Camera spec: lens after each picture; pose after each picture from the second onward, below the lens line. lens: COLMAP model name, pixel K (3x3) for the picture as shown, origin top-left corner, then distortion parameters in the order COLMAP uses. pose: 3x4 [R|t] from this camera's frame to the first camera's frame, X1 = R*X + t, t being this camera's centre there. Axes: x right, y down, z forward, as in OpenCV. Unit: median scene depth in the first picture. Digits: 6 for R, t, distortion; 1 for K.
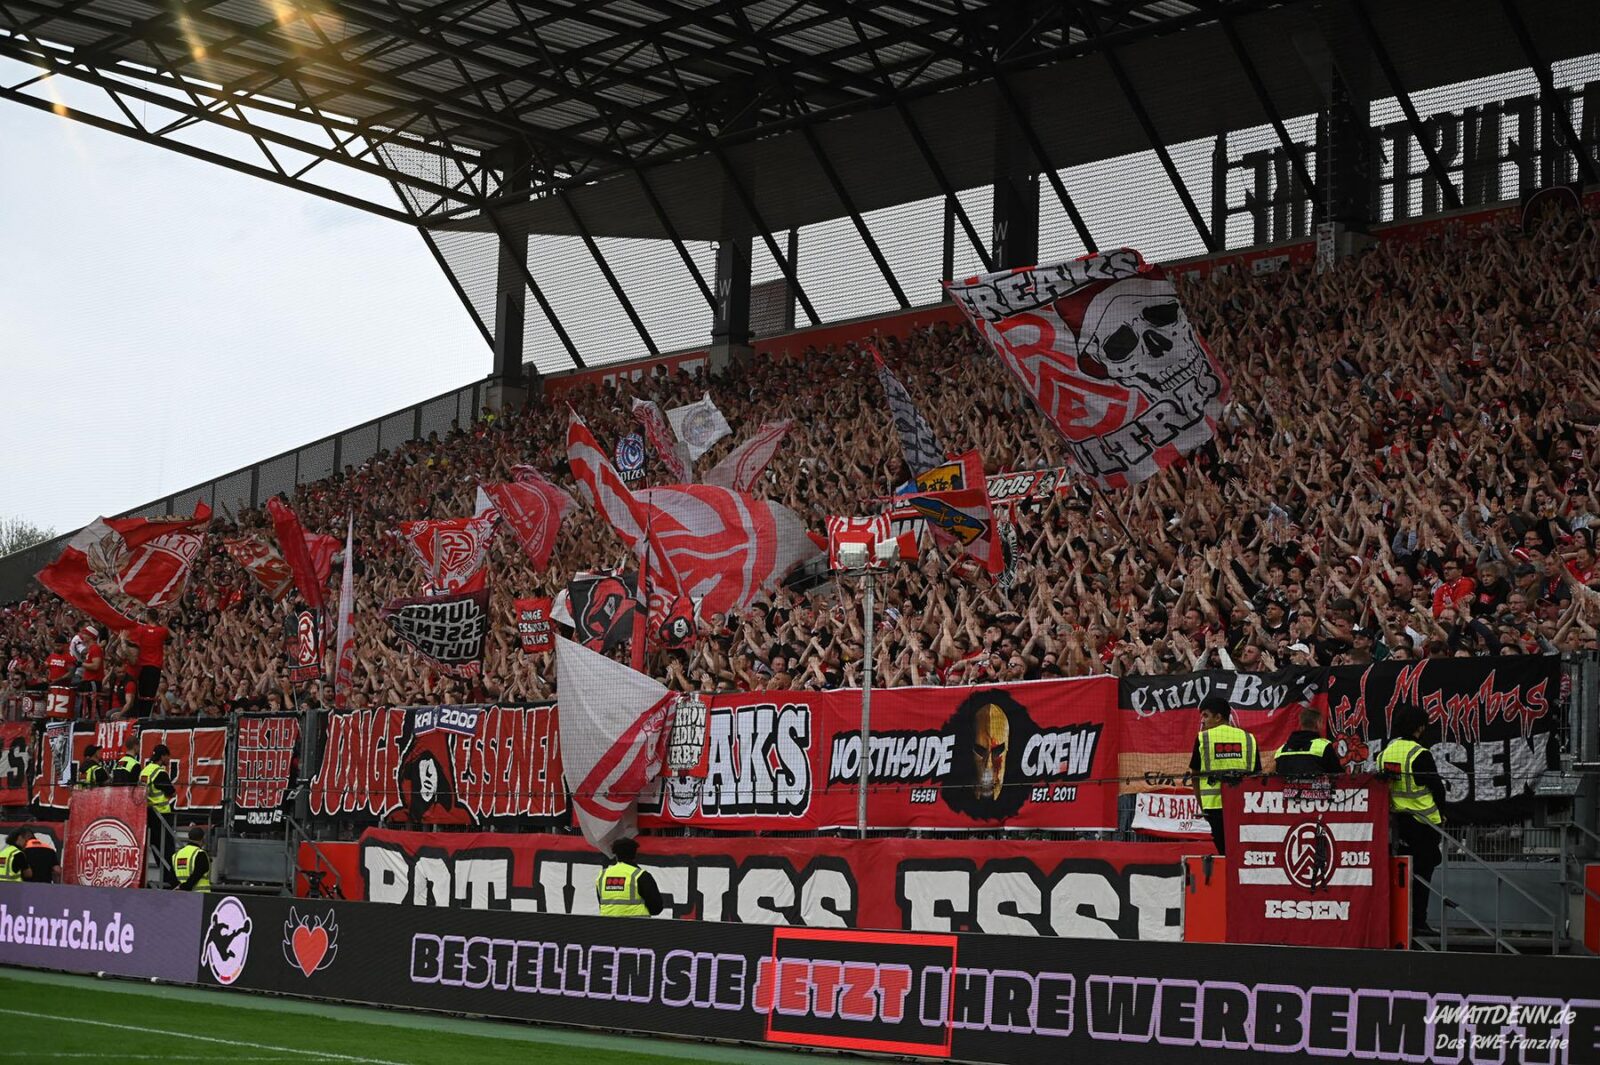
lens RADIAL K [[3089.4, 0, 593.2], [0, 3089.4, 476.1], [0, 0, 1]] dist [-0.193088, 0.222468]
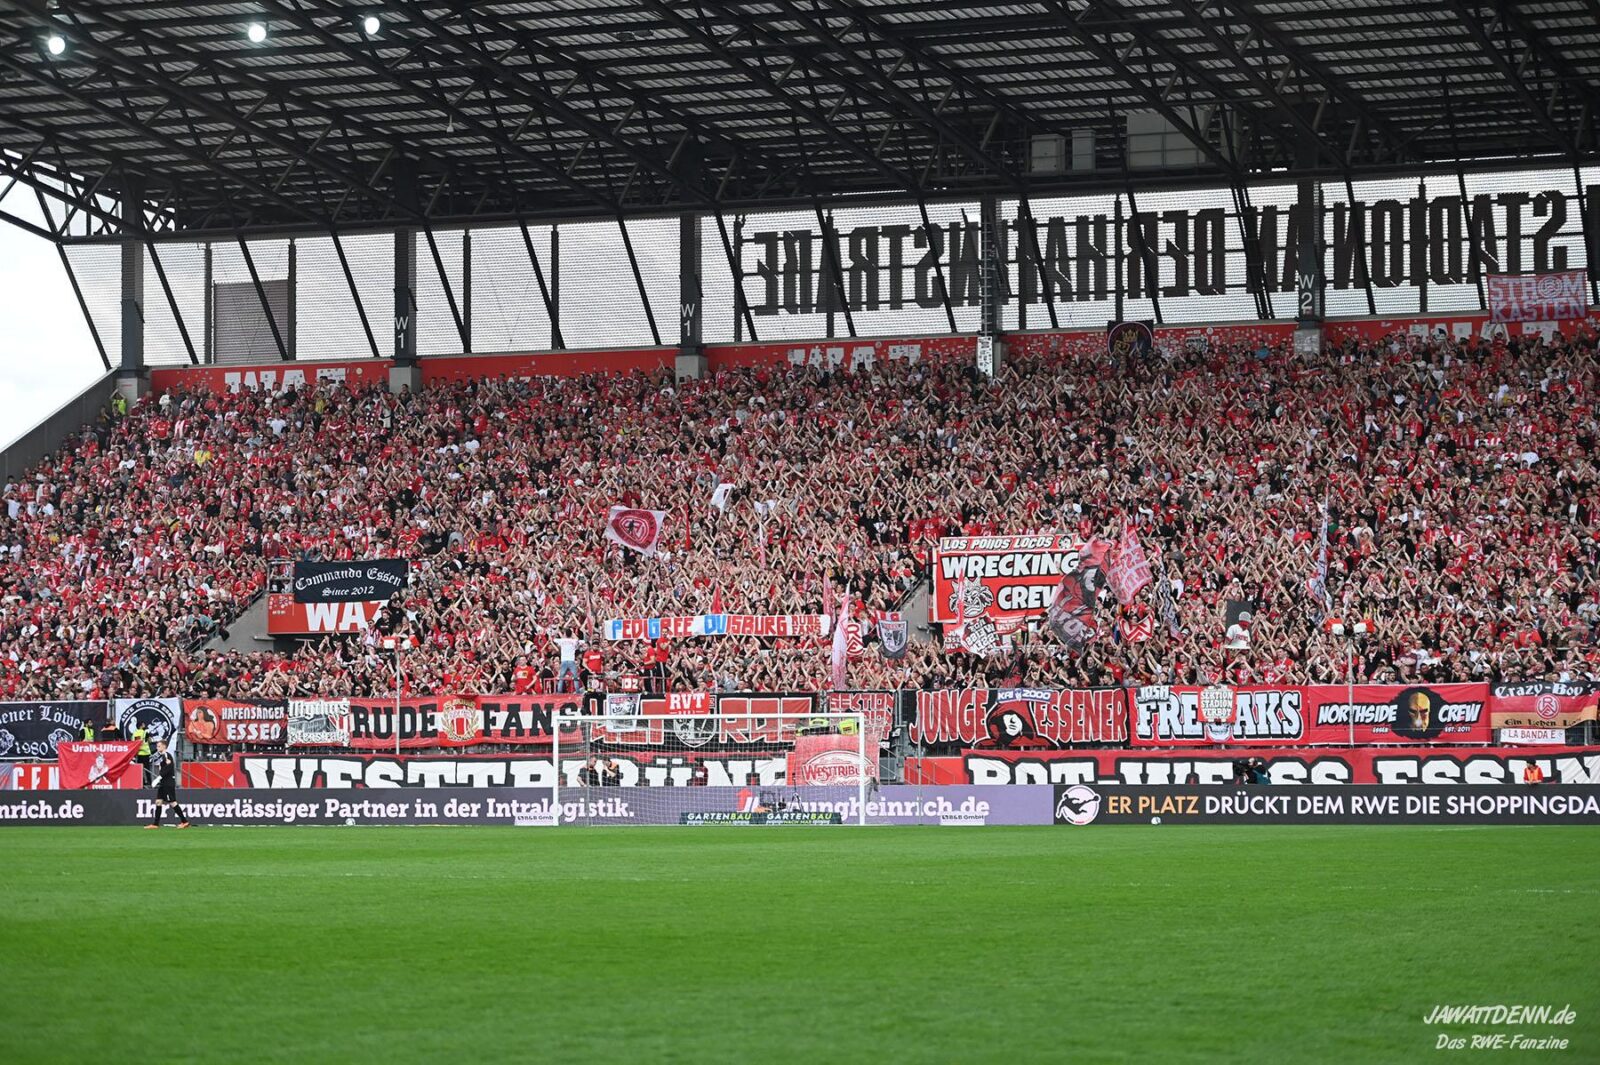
lens RADIAL K [[3398.8, 0, 816.8], [0, 3398.8, 529.1], [0, 0, 1]] dist [0.017330, 0.139837]
pose [[0.891969, -0.013780, 0.451886, -1.190012], [-0.017997, 0.997661, 0.065947, -0.177188], [-0.451737, -0.066955, 0.889635, -0.934528]]
